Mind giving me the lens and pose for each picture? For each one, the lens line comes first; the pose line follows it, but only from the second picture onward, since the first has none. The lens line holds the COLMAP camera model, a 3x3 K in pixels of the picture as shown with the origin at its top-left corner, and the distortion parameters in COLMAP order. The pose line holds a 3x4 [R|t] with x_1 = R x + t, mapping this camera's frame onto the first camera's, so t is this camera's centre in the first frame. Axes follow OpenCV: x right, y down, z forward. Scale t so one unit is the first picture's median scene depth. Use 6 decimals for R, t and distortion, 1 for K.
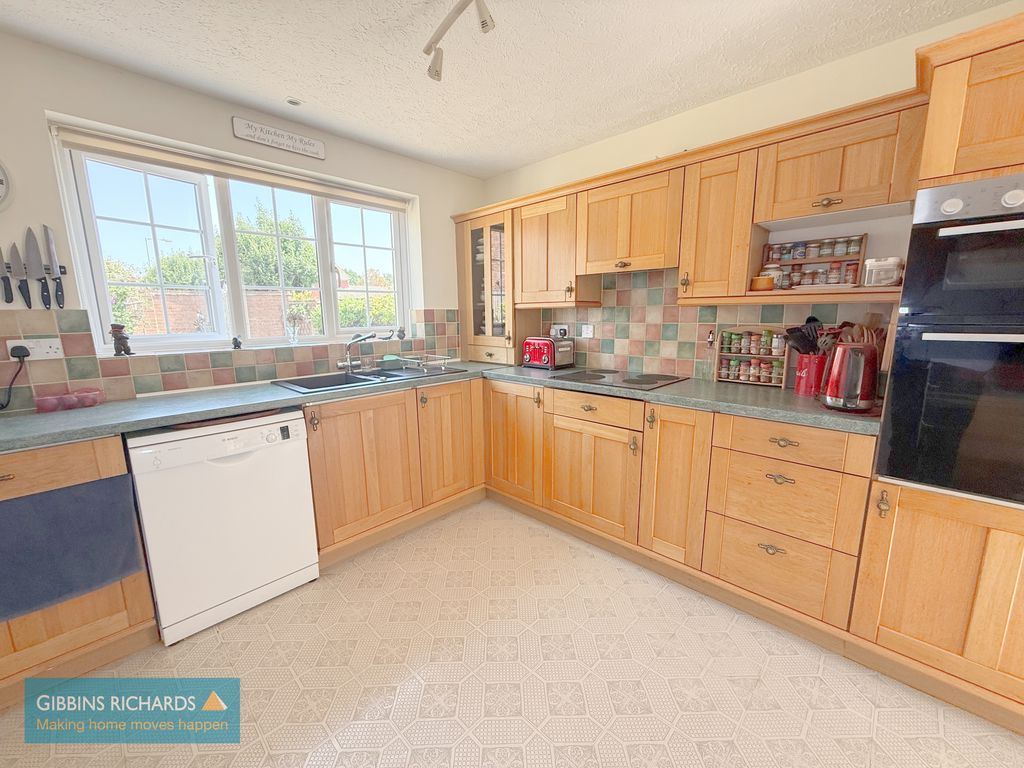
lens RADIAL K [[408.5, 0, 511.7], [0, 408.5, 384.5], [0, 0, 1]] dist [0.000402, -0.000229]
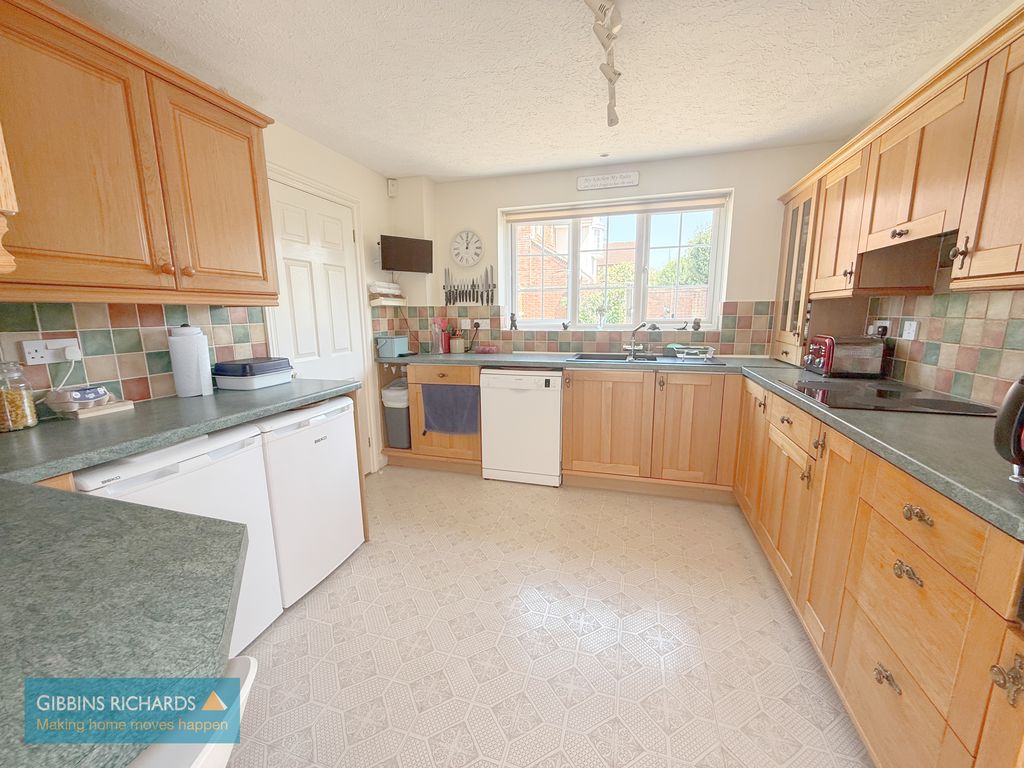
lens RADIAL K [[408.5, 0, 508.9], [0, 408.5, 384.8], [0, 0, 1]] dist [0.000402, -0.000229]
pose [[0.448243, 0.162273, -0.879060, 0.614958], [-0.147510, 0.983331, 0.106304, -0.016571], [0.881657, 0.082020, 0.464708, 0.115154]]
